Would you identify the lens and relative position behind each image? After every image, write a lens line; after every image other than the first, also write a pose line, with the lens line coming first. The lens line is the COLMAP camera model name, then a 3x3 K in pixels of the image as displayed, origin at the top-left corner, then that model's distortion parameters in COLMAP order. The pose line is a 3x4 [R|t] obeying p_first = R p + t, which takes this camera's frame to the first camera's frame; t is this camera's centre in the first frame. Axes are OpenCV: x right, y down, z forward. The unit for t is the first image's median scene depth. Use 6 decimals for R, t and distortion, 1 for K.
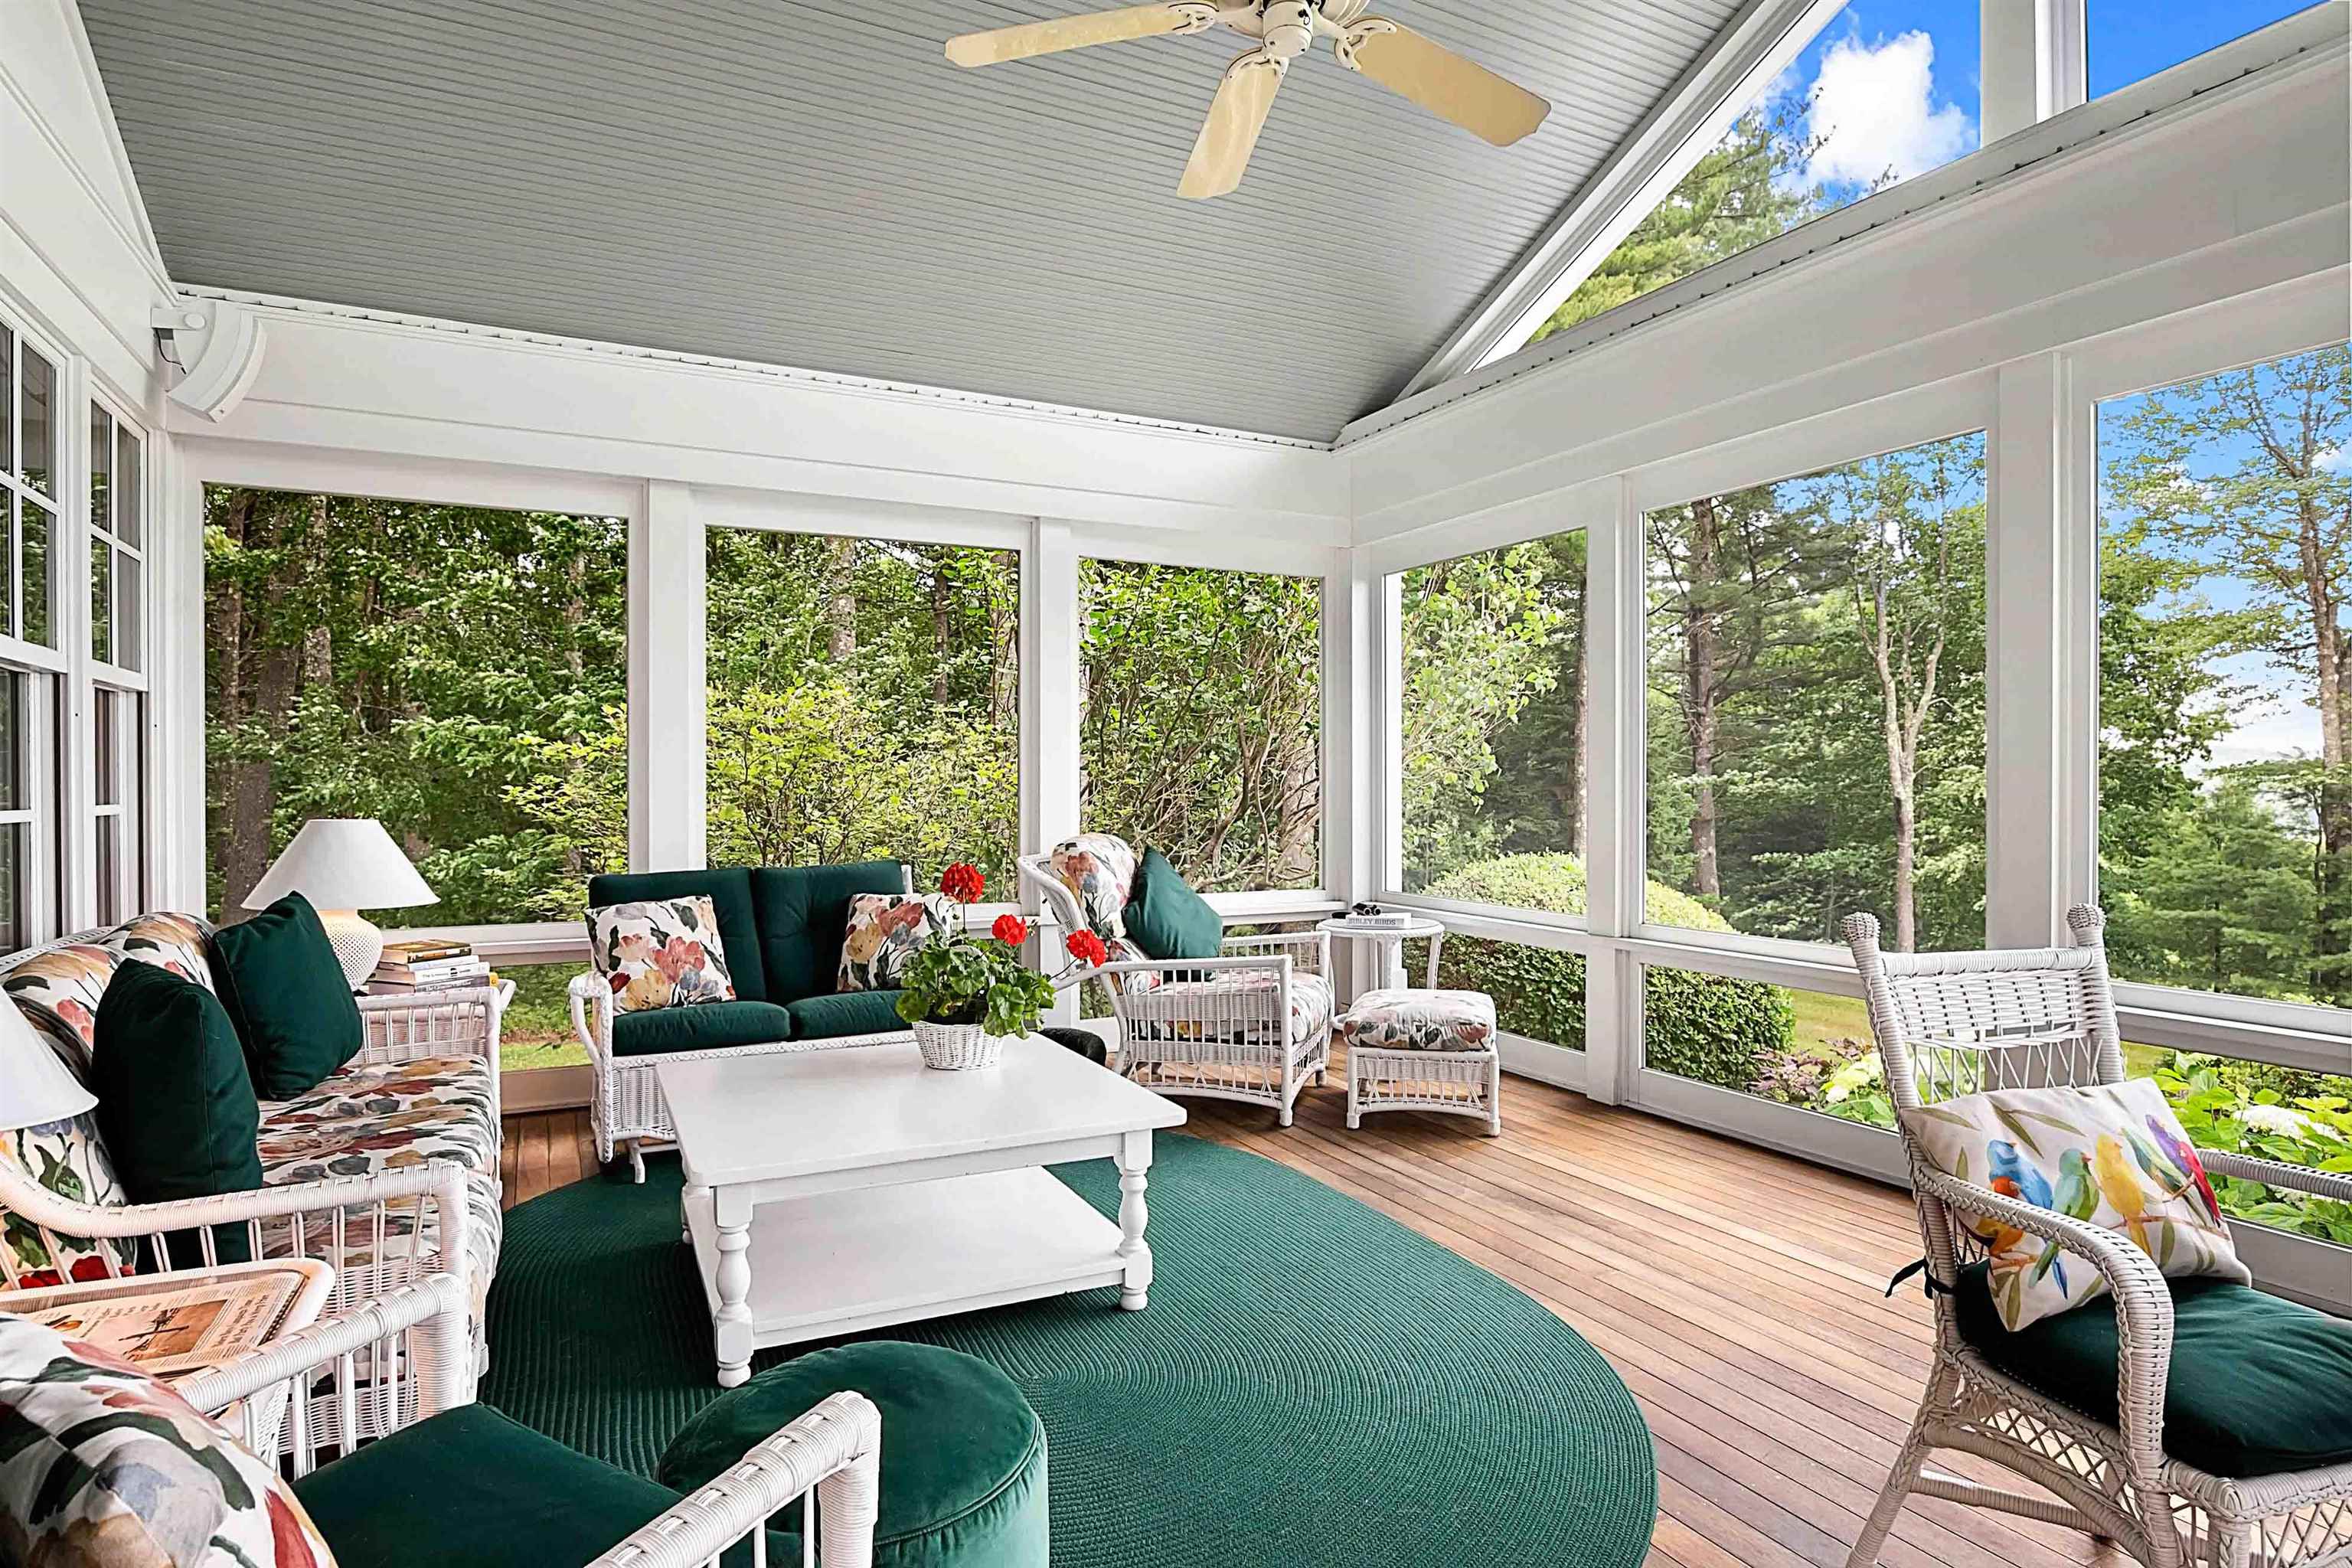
lens RADIAL K [[1370.9, 0, 1176.0], [0, 1370.9, 784.0], [0, 0, 1]] dist [0.051398, -0.000933]
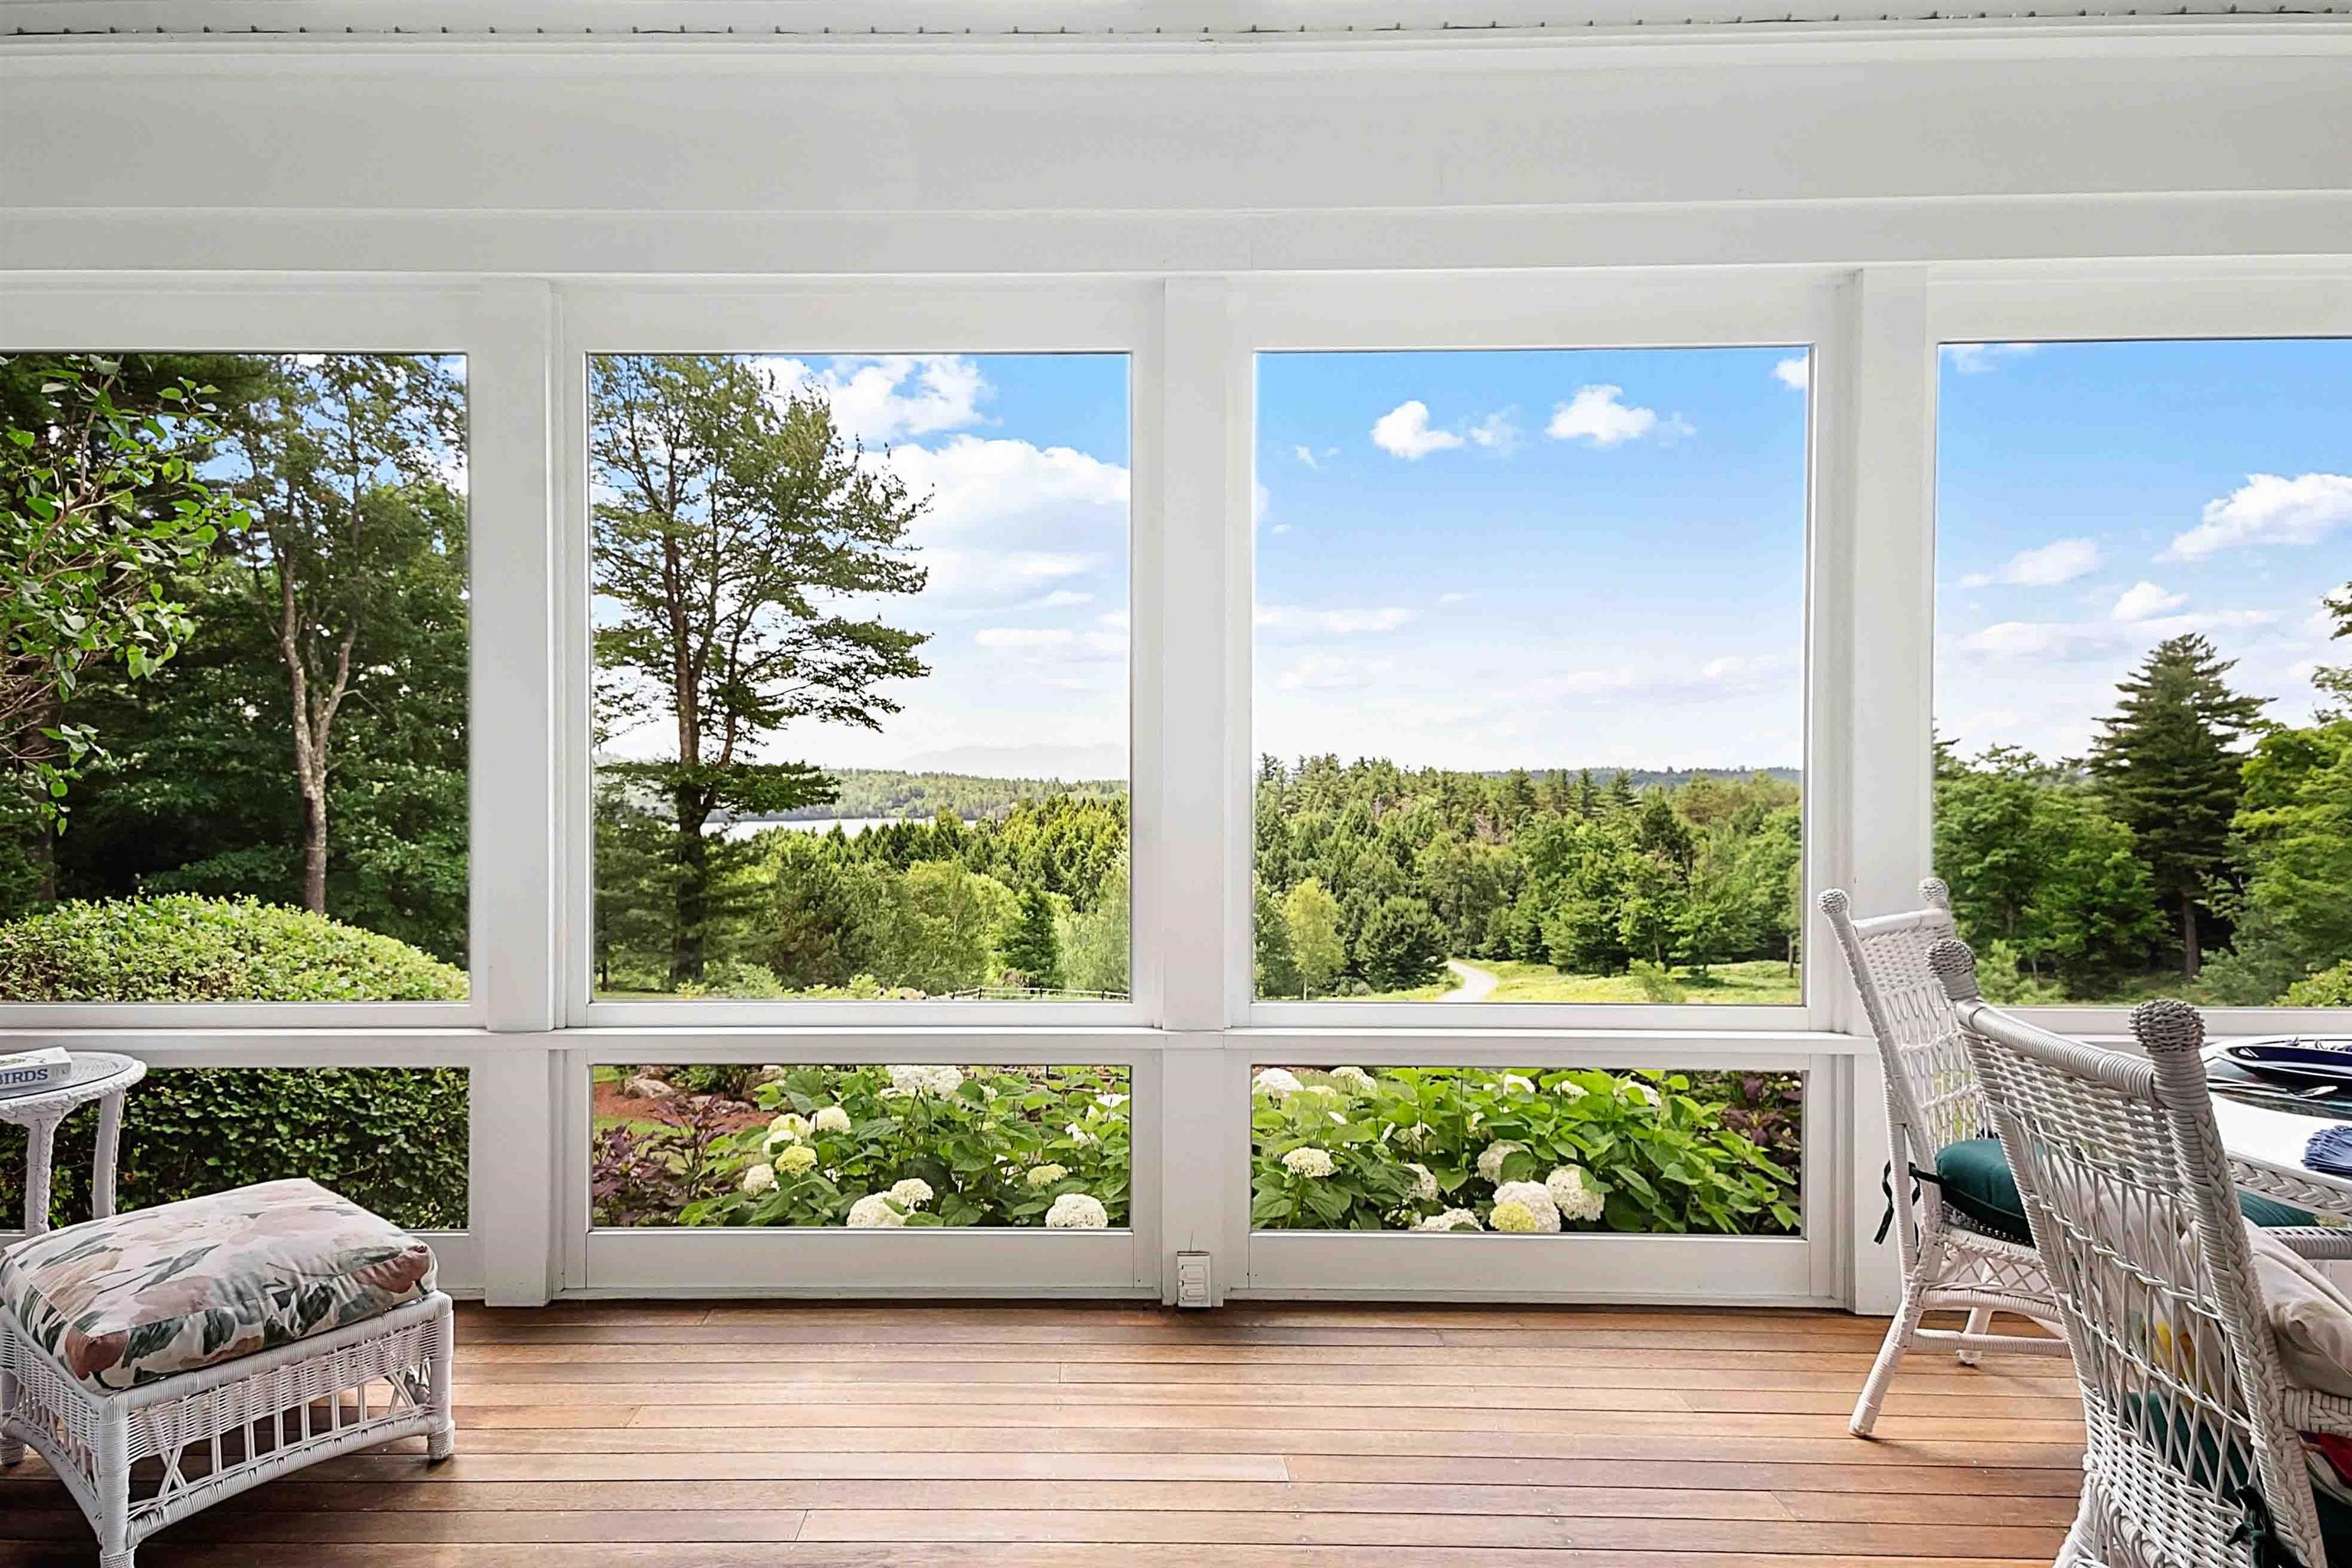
lens RADIAL K [[1370.9, 0, 1176.0], [0, 1370.9, 784.0], [0, 0, 1]] dist [0.051398, -0.000933]
pose [[0.470565, -0.006884, 0.882338, -0.080118], [0.005581, 0.999973, 0.004826, -0.001598], [-0.882348, 0.002653, 0.470591, 0.365633]]
